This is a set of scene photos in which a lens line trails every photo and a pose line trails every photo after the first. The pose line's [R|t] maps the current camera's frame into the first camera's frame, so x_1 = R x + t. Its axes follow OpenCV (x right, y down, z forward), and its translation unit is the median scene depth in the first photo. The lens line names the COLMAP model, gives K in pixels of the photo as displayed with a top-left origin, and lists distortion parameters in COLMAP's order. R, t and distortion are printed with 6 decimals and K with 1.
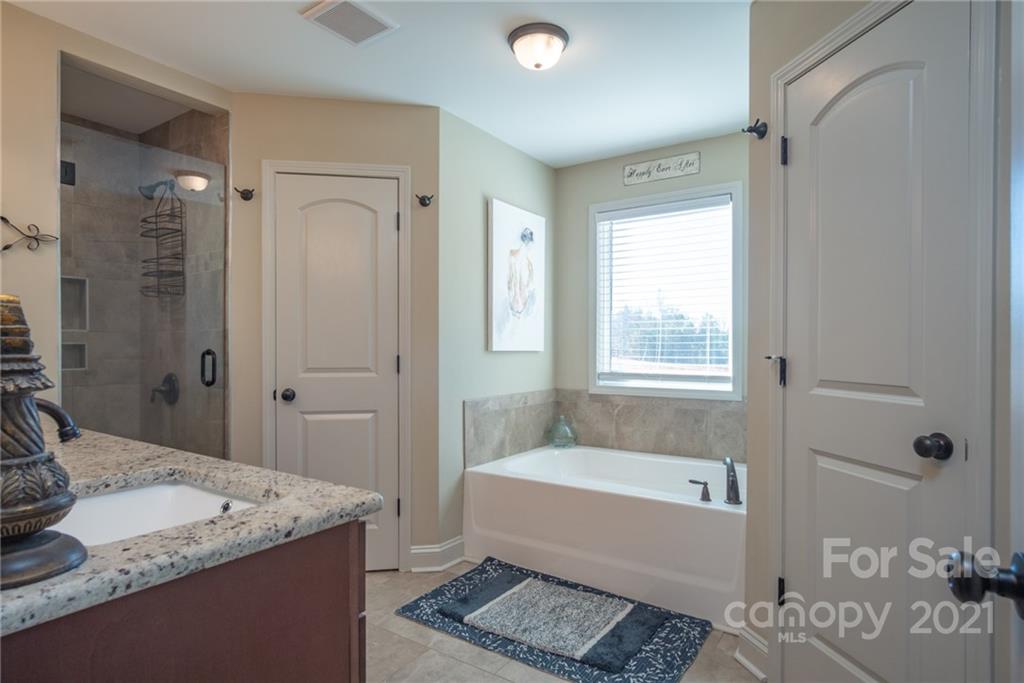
lens RADIAL K [[551.0, 0, 492.5], [0, 551.0, 341.2], [0, 0, 1]] dist [-0.016614, 0.004442]
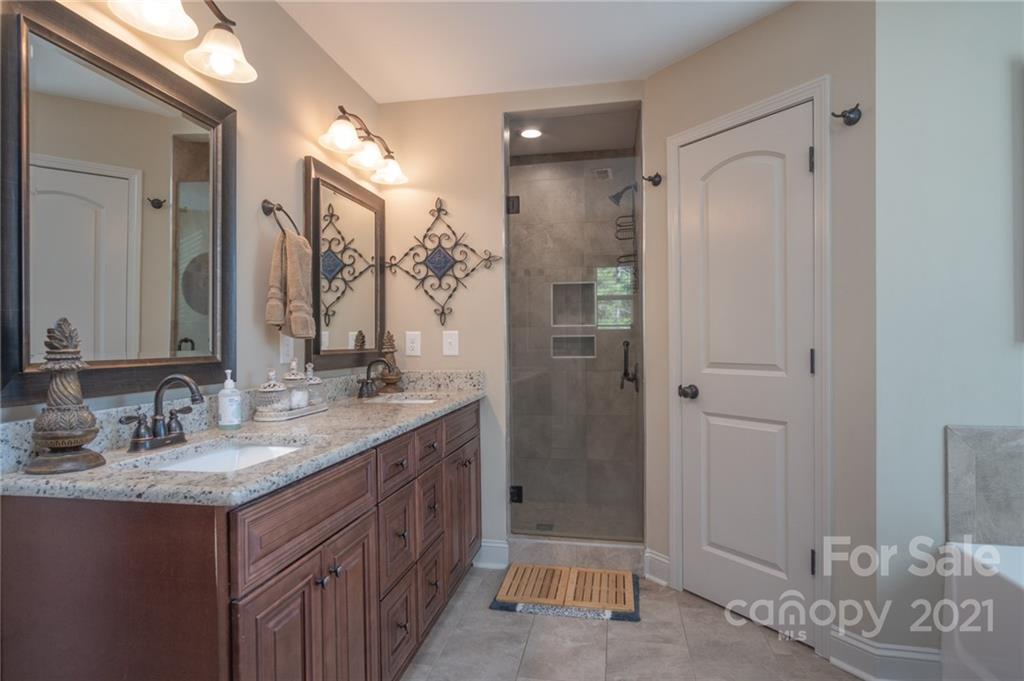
lens RADIAL K [[551.0, 0, 519.4], [0, 551.0, 339.2], [0, 0, 1]] dist [-0.016614, 0.004442]
pose [[0.416766, -0.005150, -0.908999, 0.326648], [0.019554, 0.999803, 0.003301, 0.003737], [0.908804, -0.019151, 0.416784, 0.376667]]
